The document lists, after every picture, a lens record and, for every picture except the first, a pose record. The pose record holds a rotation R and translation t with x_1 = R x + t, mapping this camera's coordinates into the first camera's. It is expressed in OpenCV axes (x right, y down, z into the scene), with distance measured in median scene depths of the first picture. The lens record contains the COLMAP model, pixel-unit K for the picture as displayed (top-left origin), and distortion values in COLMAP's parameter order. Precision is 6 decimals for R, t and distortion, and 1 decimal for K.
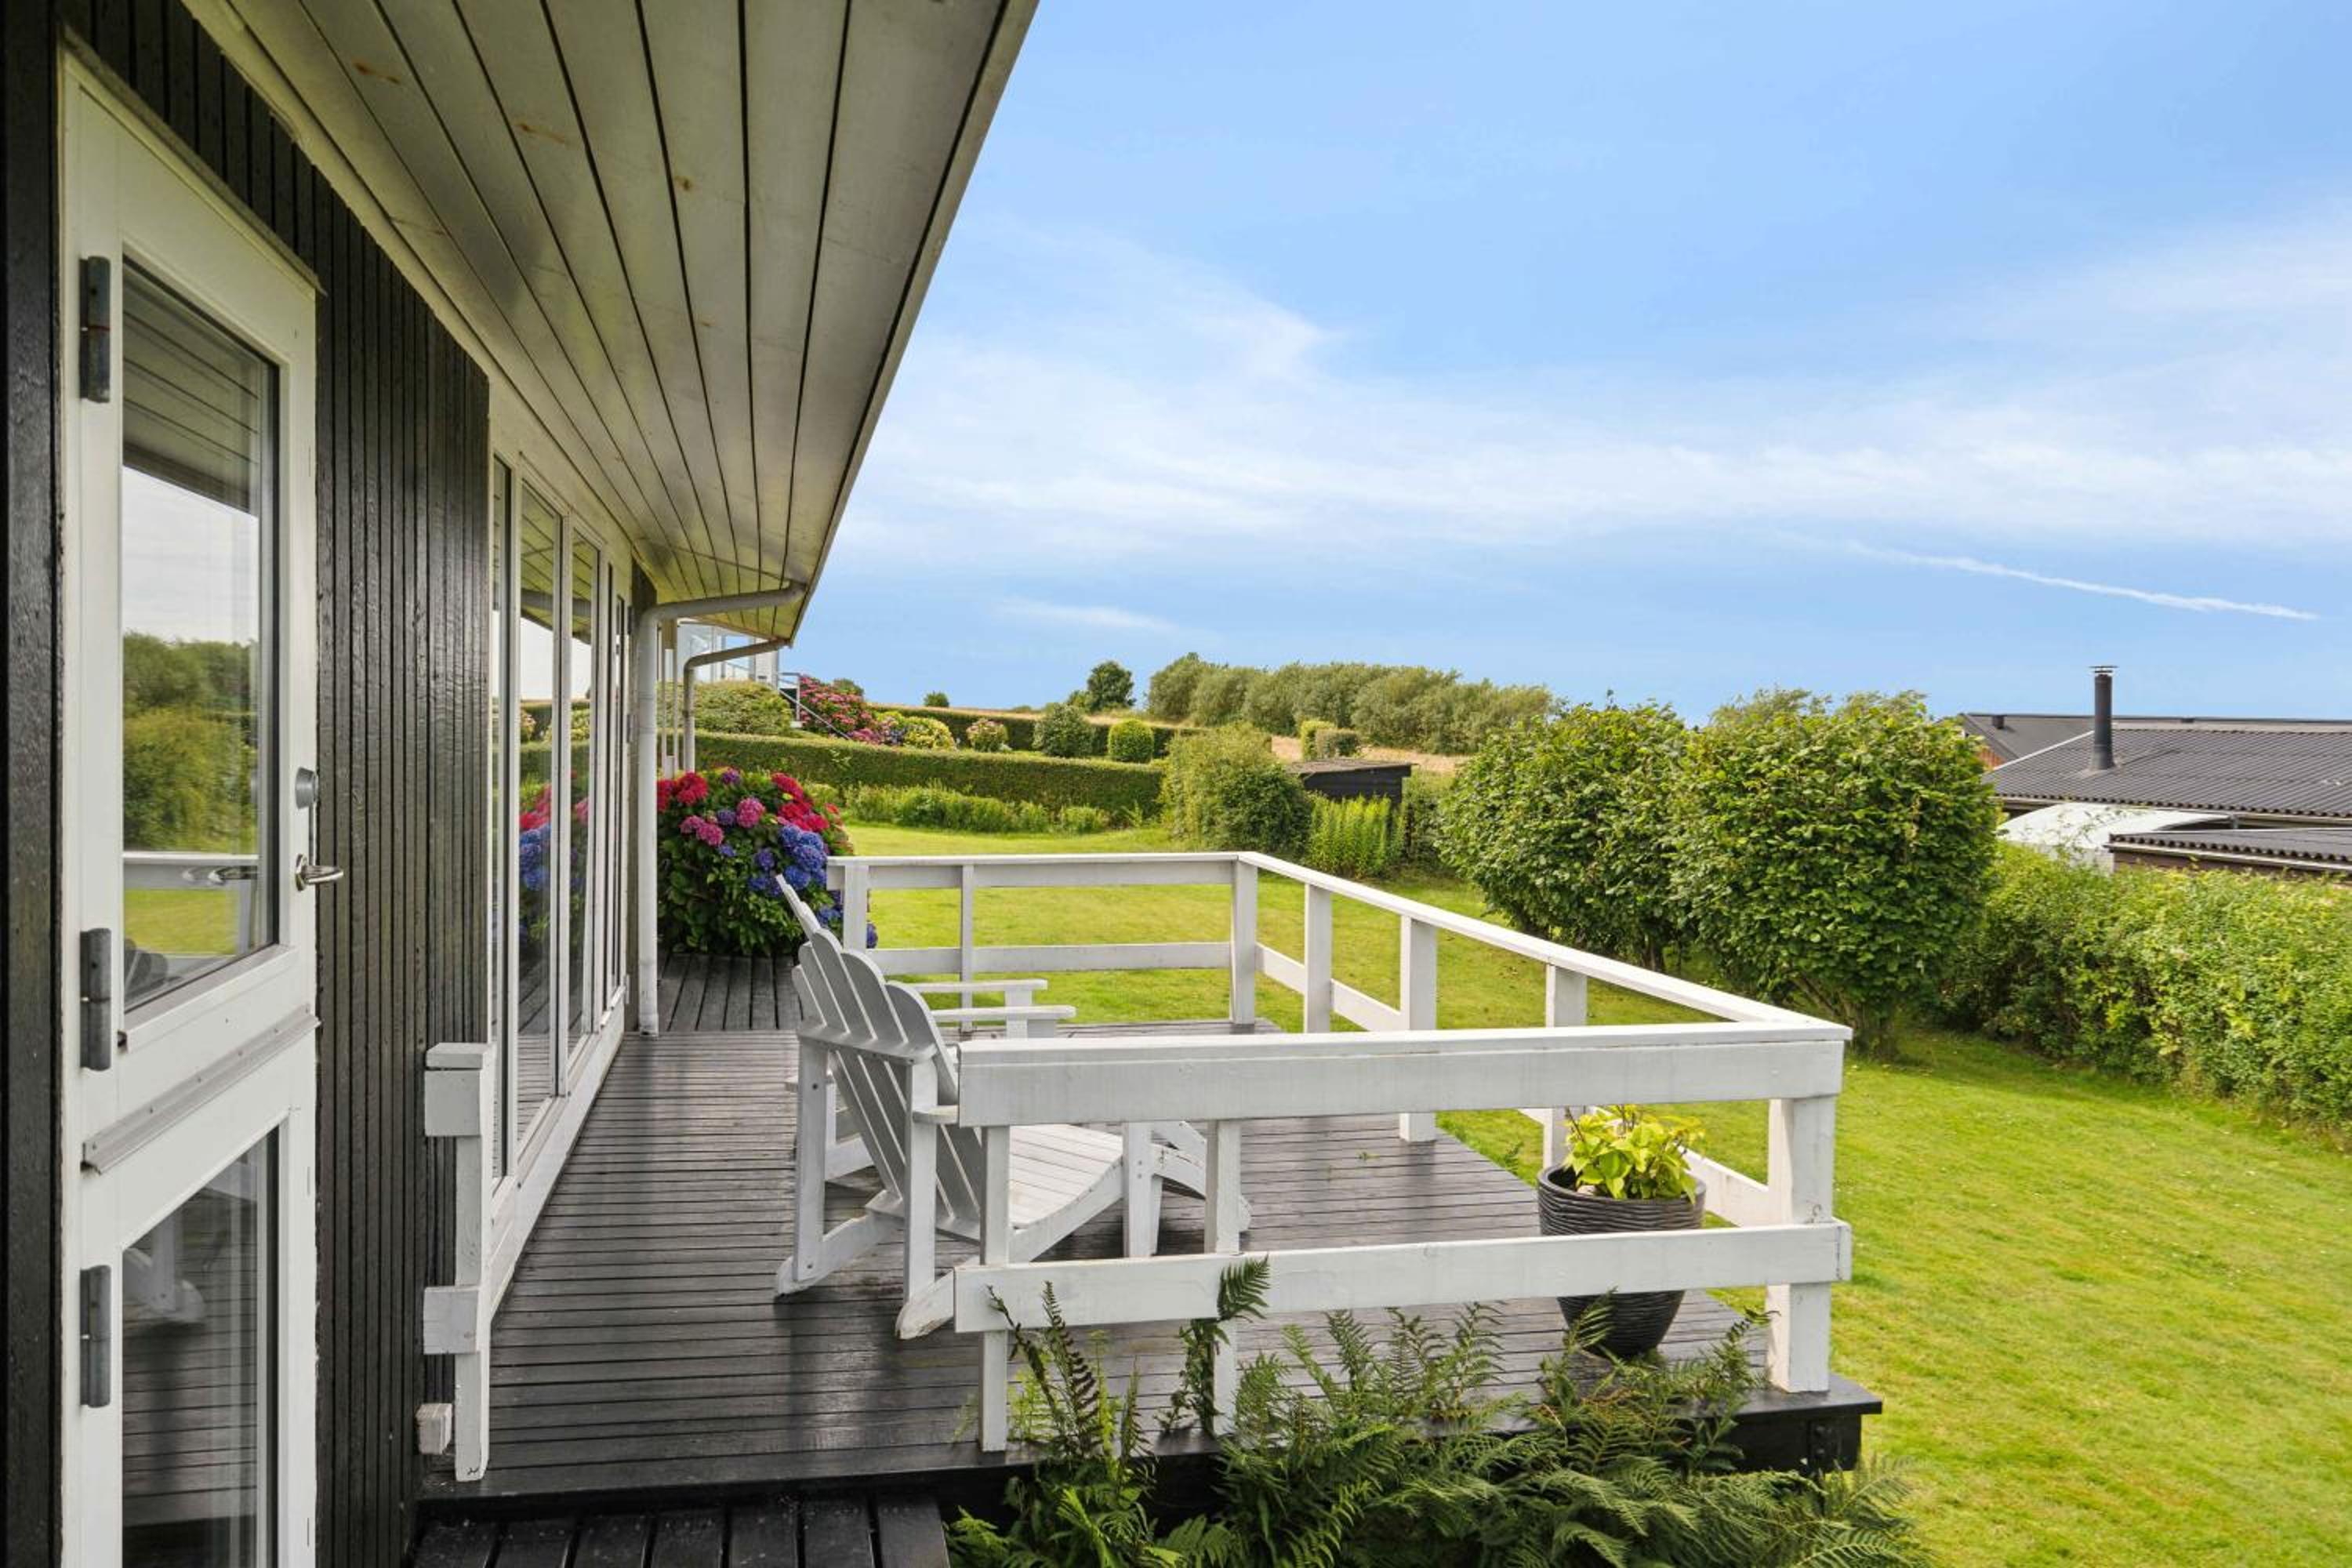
lens RADIAL K [[1873.0, 0, 1196.8], [0, 1873.0, 794.1], [0, 0, 1]] dist [0.004329, 0.005537]
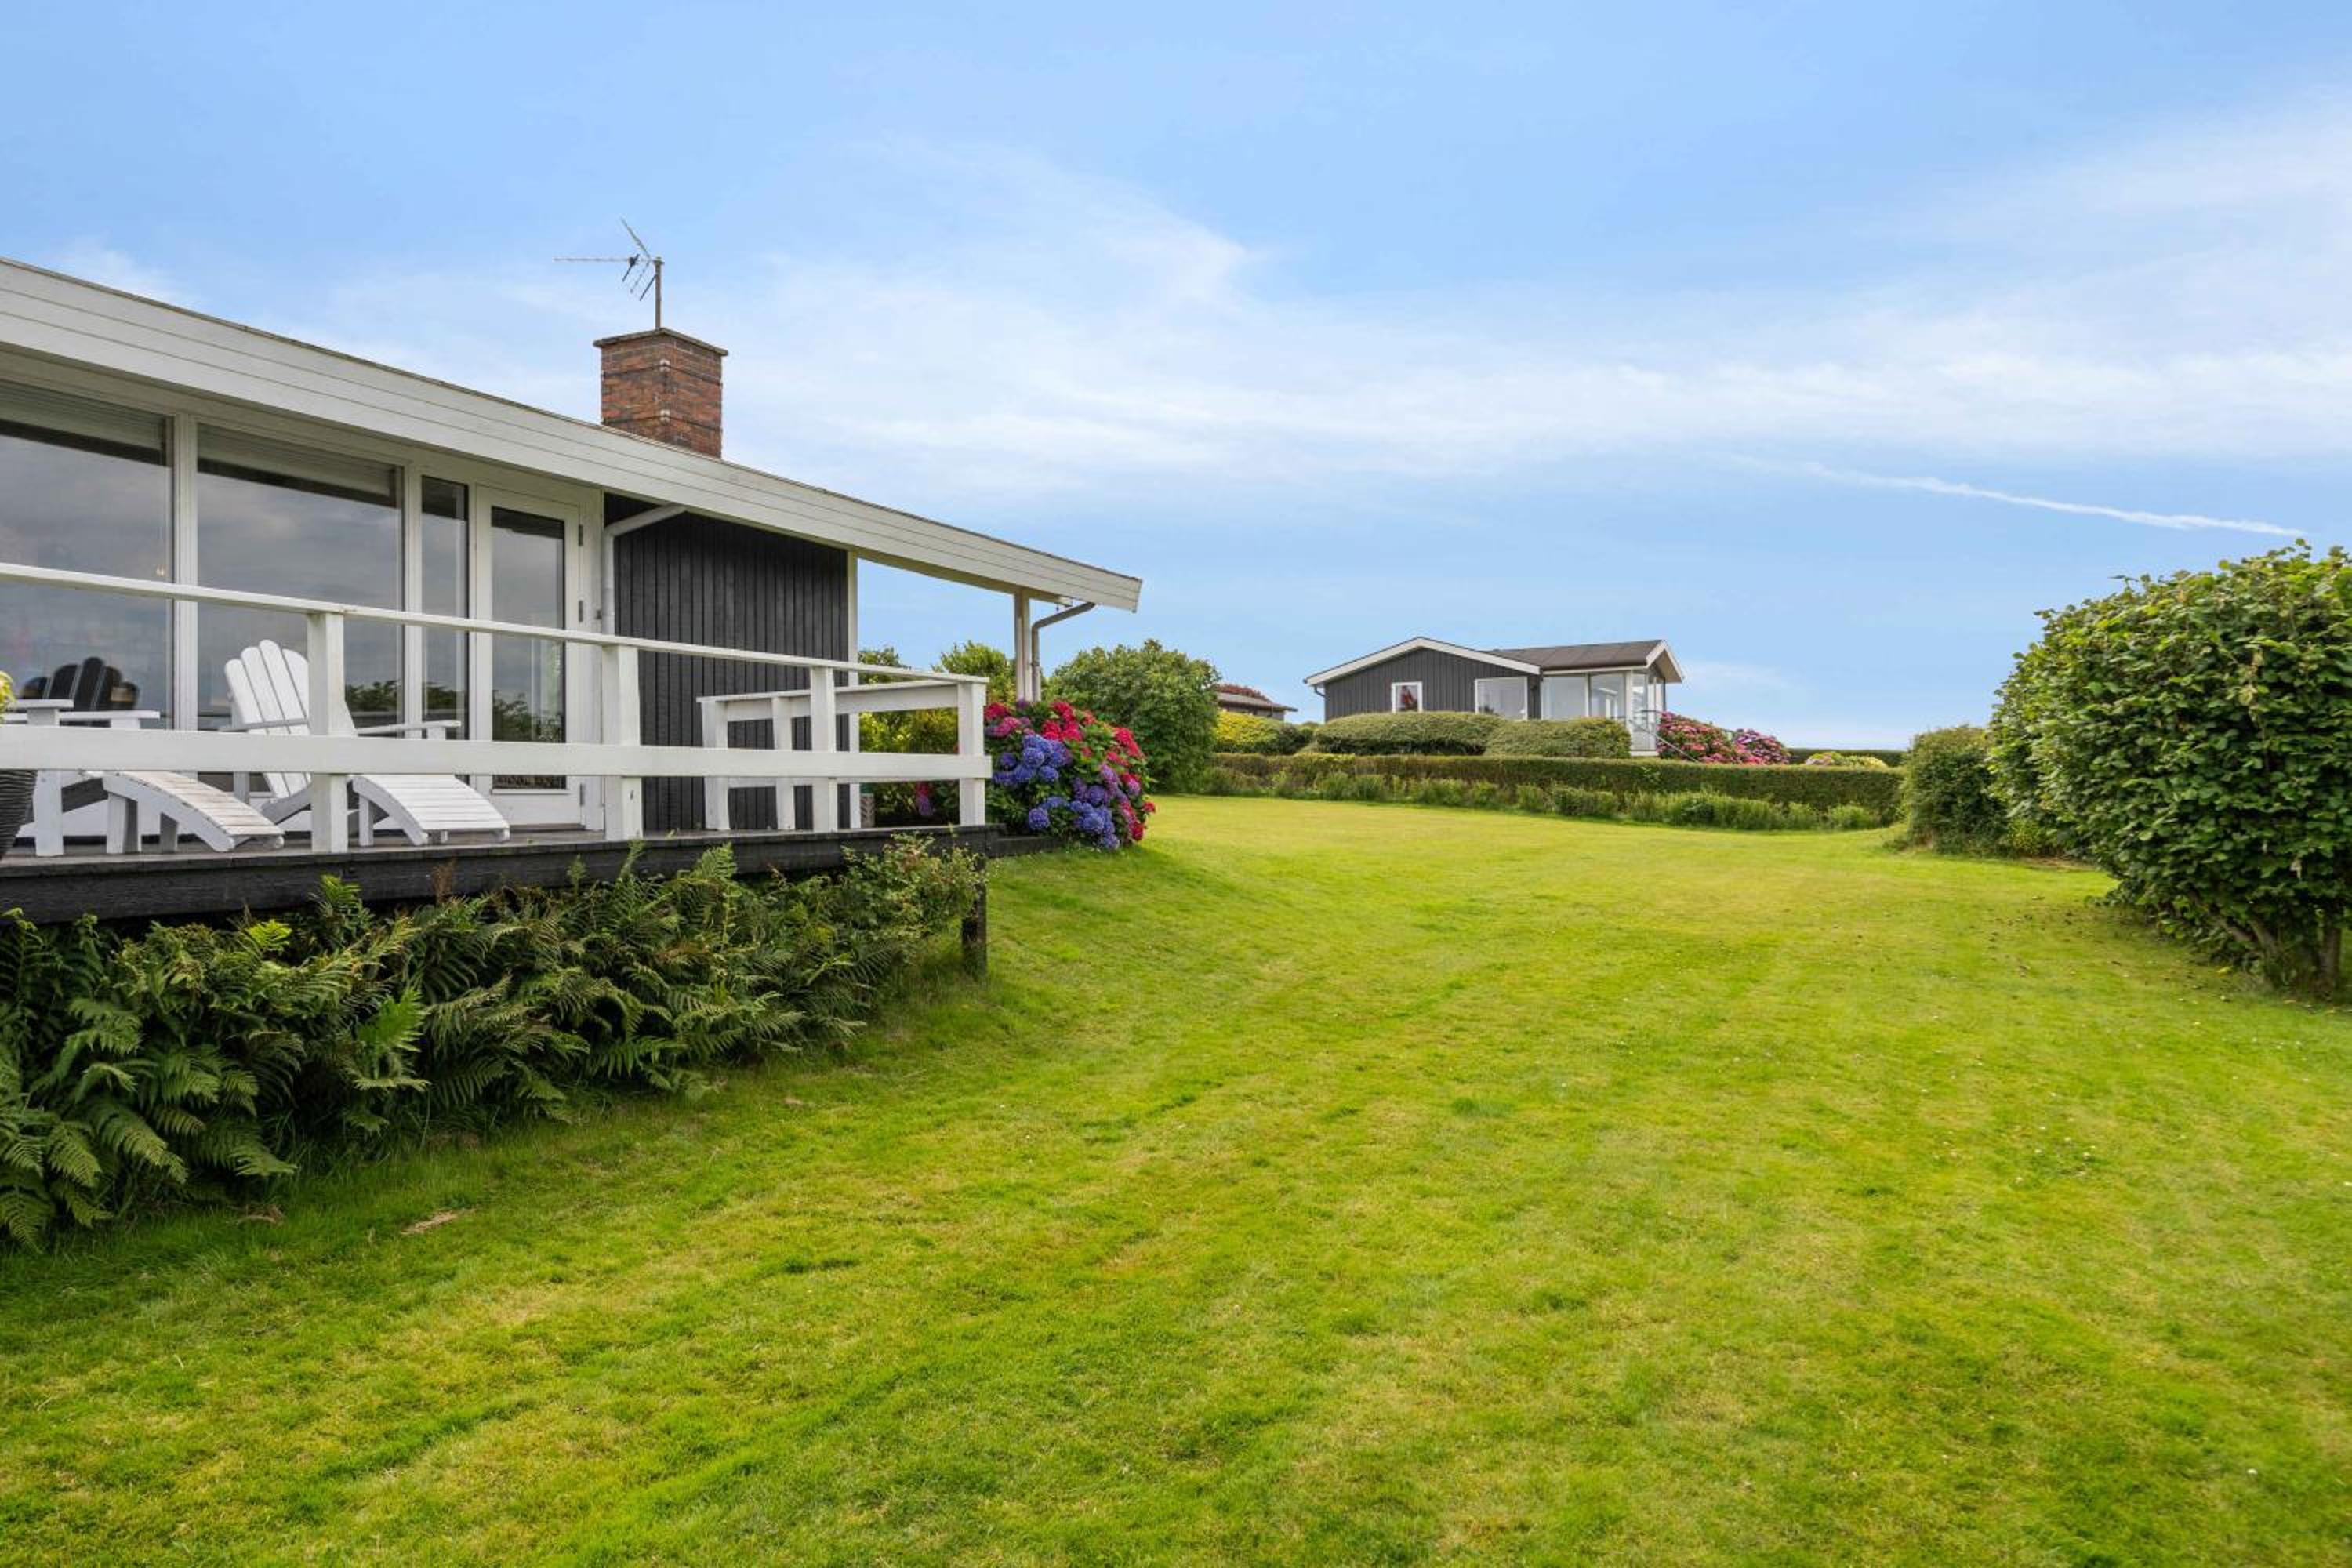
lens RADIAL K [[1469.3, 0, 1170.4], [0, 1469.3, 795.9], [0, 0, 1]] dist [0.003850, 0.002123]
pose [[0.769236, -0.033683, -0.638077, 0.216478], [0.006344, 0.998963, -0.045085, 0.044733], [0.638934, 0.030633, 0.768652, 0.114881]]
